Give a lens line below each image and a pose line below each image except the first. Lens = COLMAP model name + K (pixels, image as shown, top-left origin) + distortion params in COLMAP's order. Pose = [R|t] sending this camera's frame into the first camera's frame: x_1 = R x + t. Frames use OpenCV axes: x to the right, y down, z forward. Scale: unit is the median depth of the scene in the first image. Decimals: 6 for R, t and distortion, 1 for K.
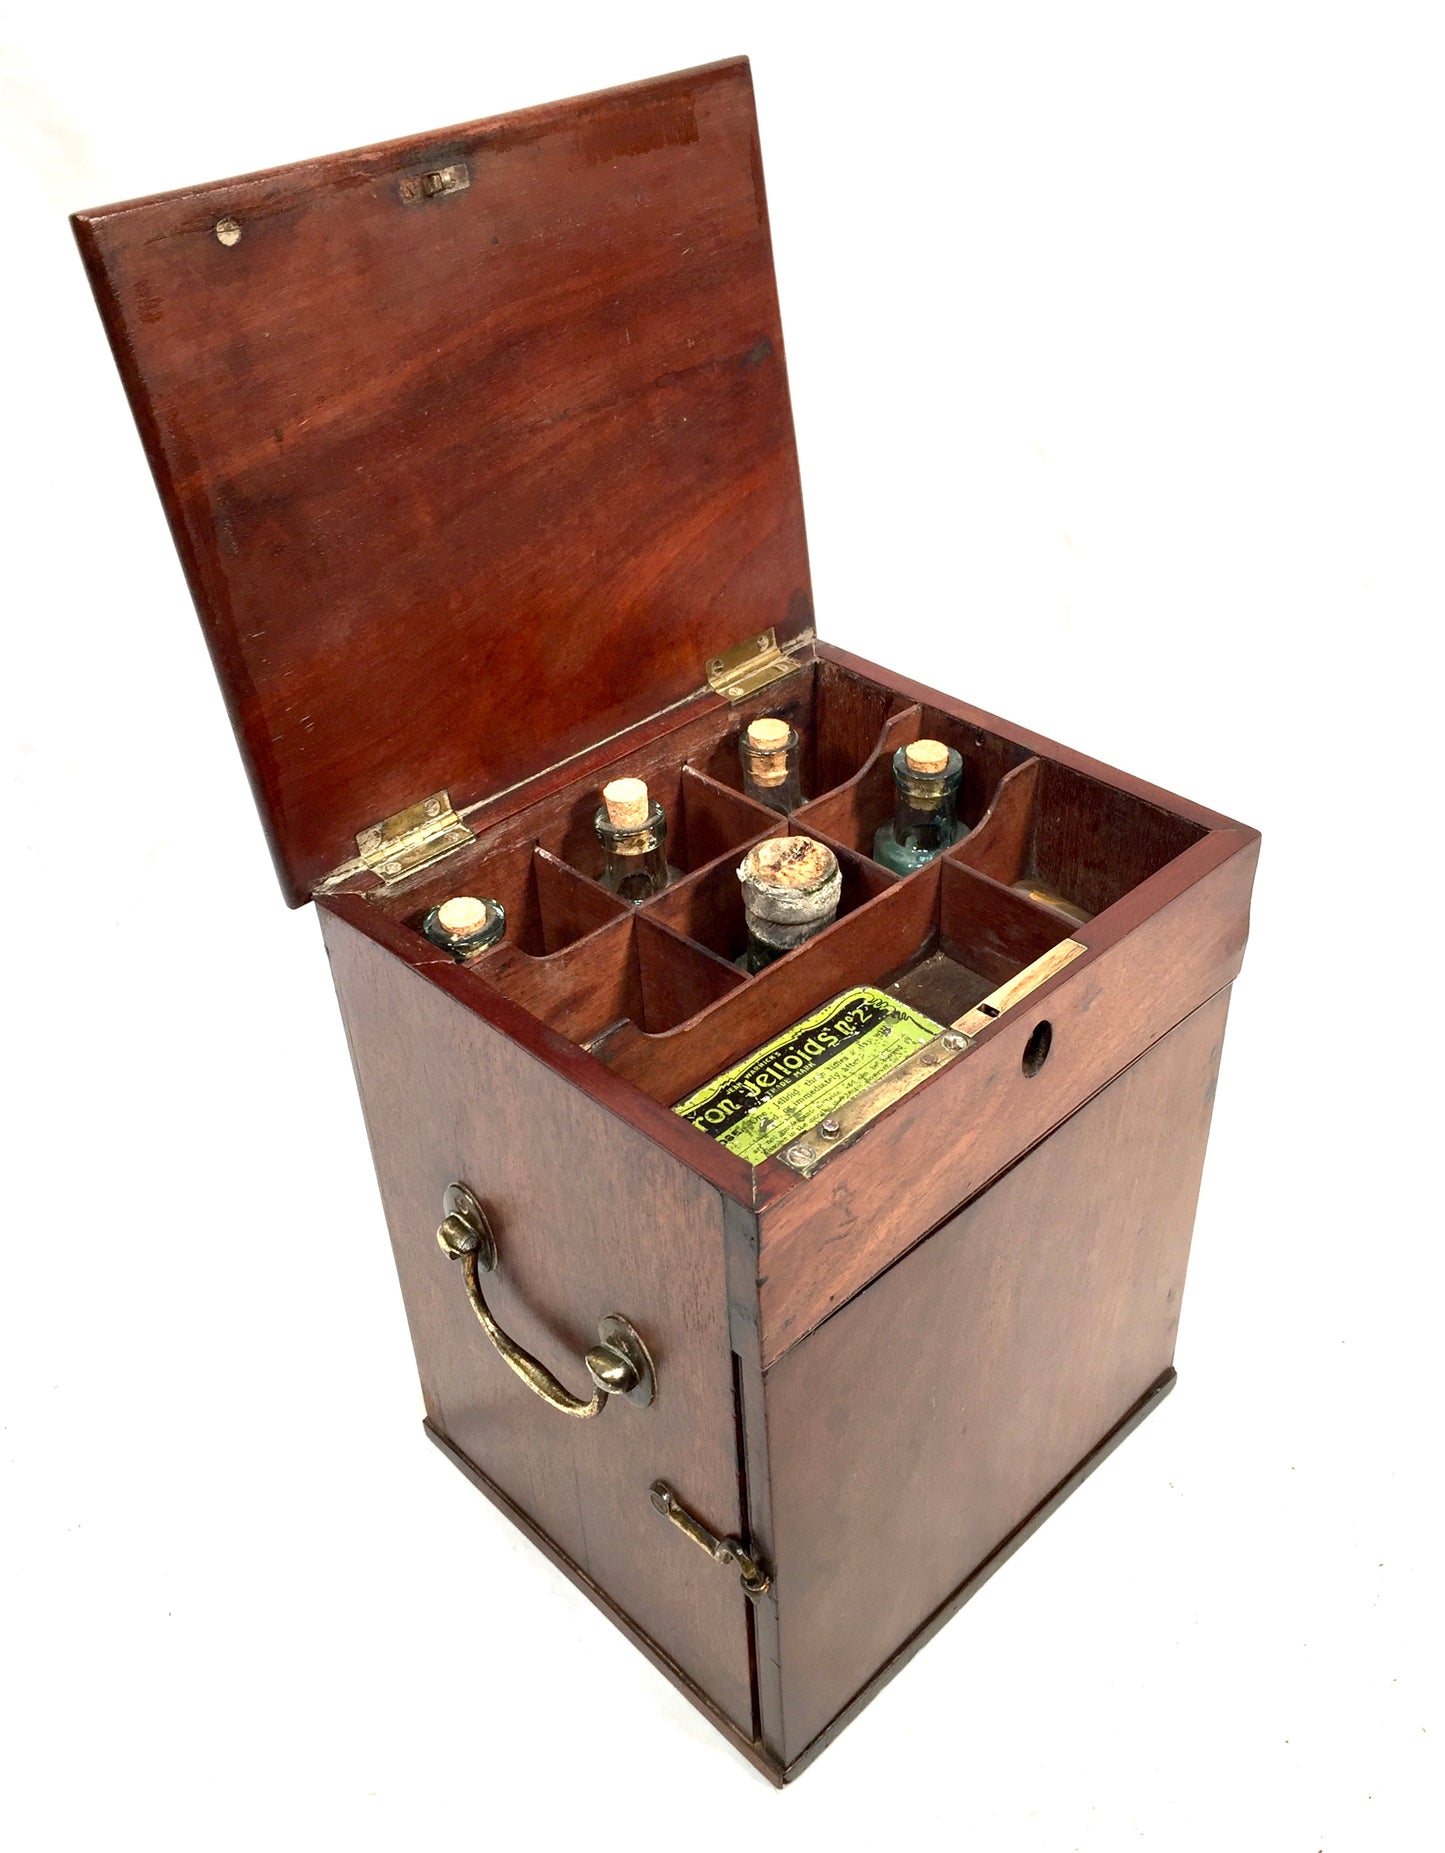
lens RADIAL K [[1752.5, 0, 745.0], [0, 1752.5, 894.3], [0, 0, 1]] dist [0.090252, -0.014461]
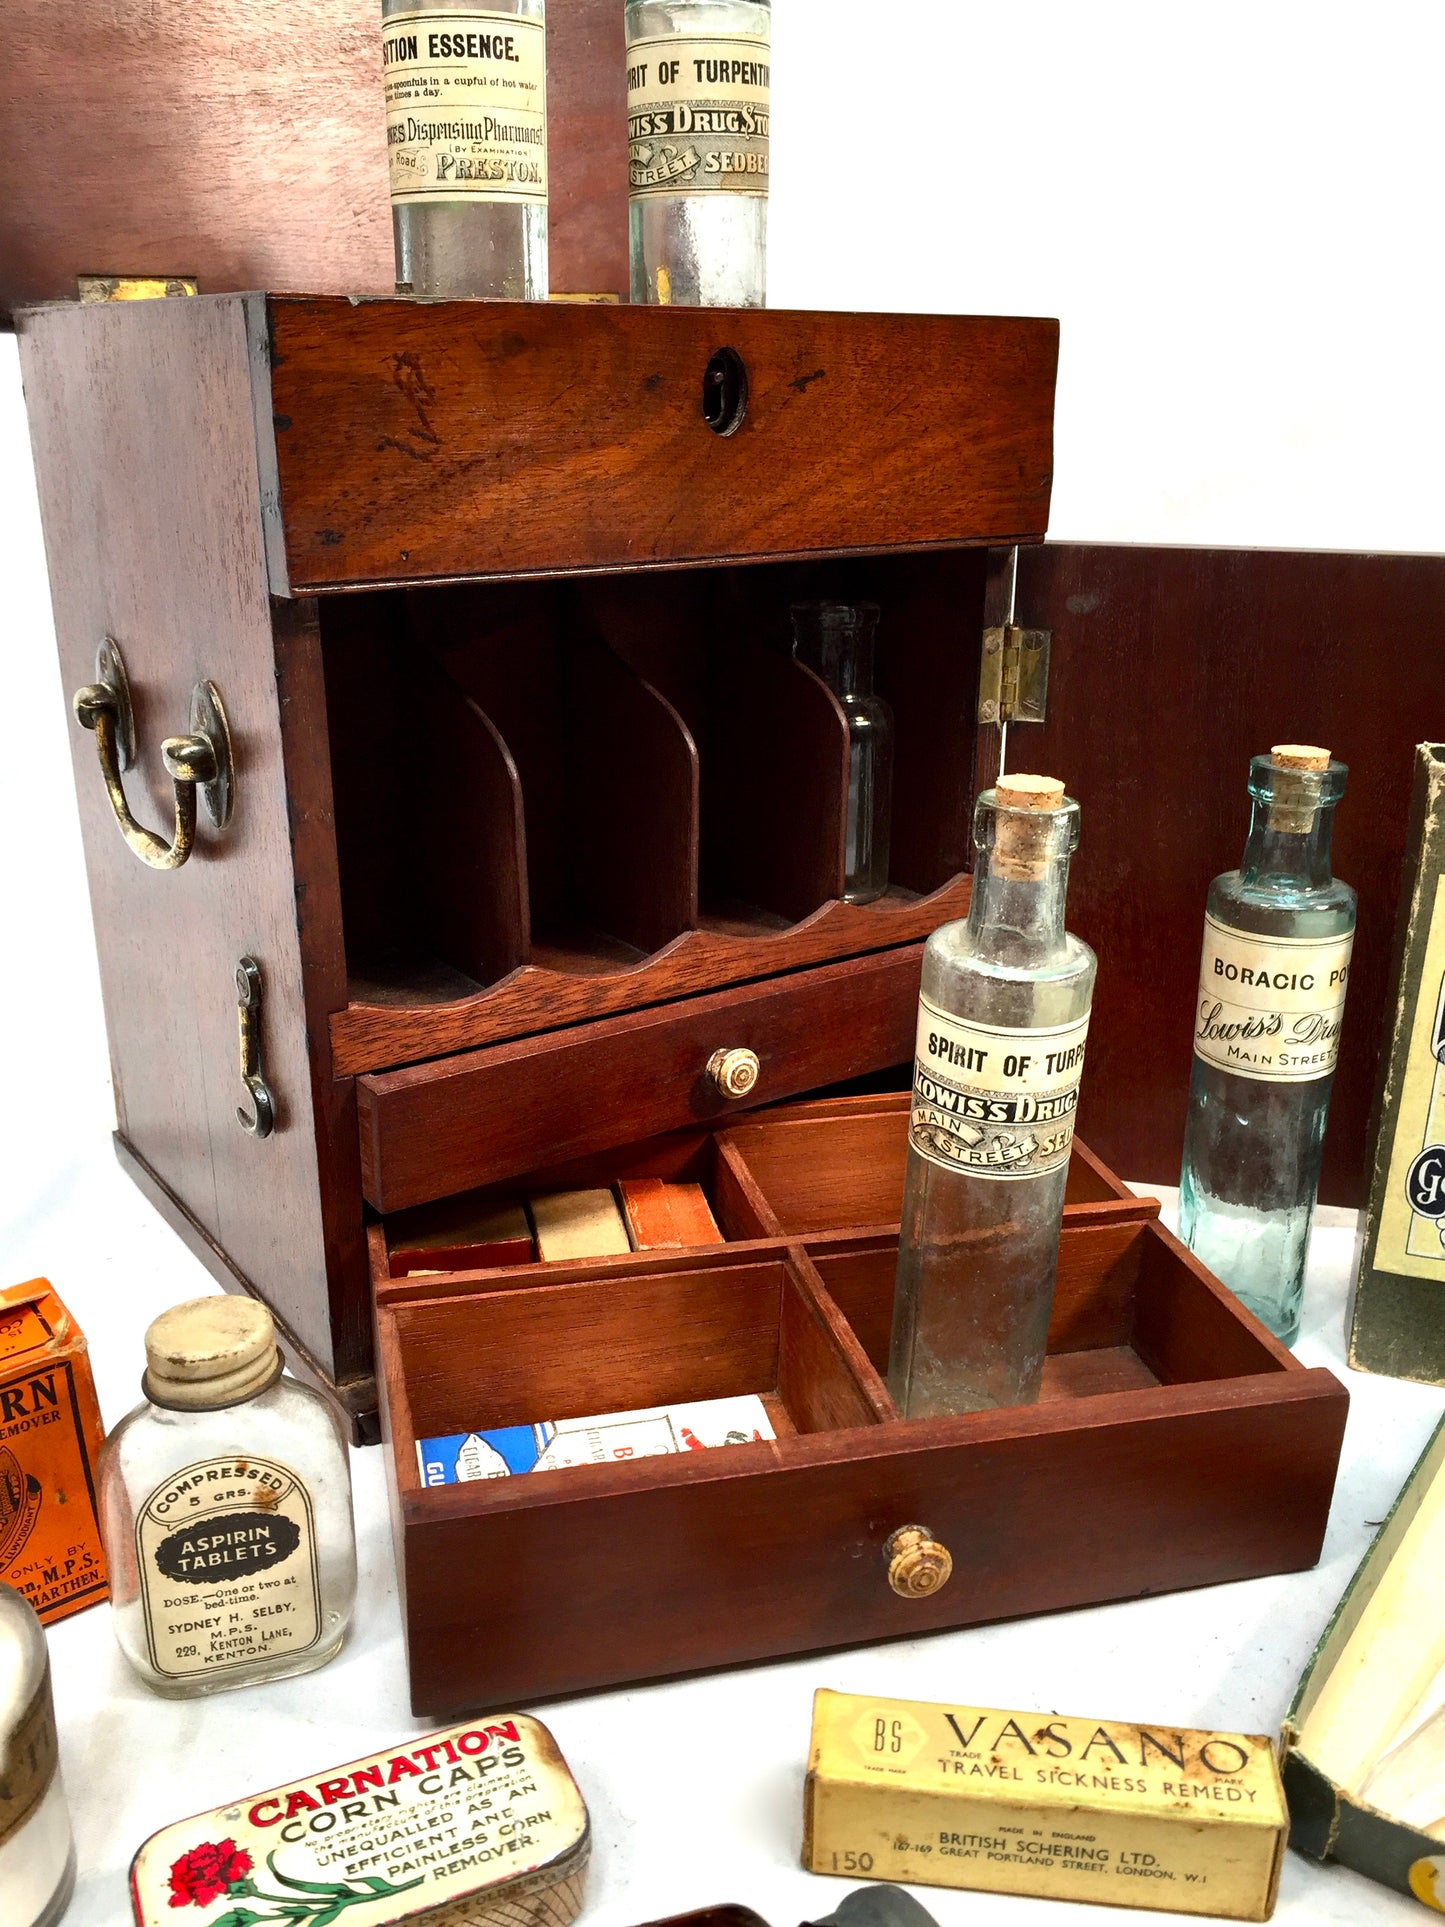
lens RADIAL K [[1703.8, 0, 739.4], [0, 1703.8, 959.4], [0, 0, 1]] dist [0.085224, -0.161178]
pose [[0.987414, 0.090084, -0.129990, 0.275577], [-0.124310, 0.950202, -0.285769, 0.525880], [0.097774, 0.298331, 0.949441, 0.273108]]
